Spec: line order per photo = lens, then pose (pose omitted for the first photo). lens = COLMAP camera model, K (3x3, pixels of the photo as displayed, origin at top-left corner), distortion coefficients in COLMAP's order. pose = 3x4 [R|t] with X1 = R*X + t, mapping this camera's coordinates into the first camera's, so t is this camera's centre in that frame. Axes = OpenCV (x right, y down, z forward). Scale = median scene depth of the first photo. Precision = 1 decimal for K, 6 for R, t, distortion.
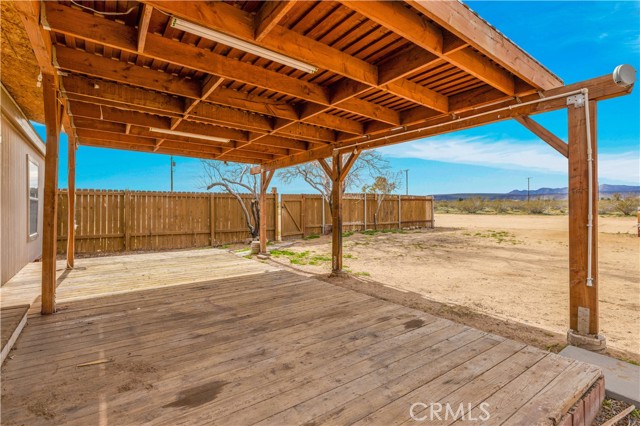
lens RADIAL K [[310.4, 0, 320.0], [0, 310.4, 213.0], [0, 0, 1]] dist [-0.001486, -0.000257]
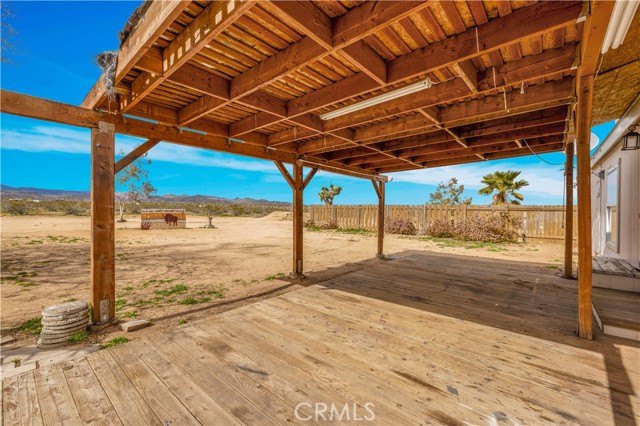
lens RADIAL K [[267.3, 0, 318.4], [0, 267.3, 211.7], [0, 0, 1]] dist [-0.000517, -0.000484]
pose [[-0.221041, -0.005934, 0.975246, -0.885715], [-0.000920, 0.999982, 0.005876, -0.033072], [-0.975264, 0.000402, -0.221042, 1.172216]]
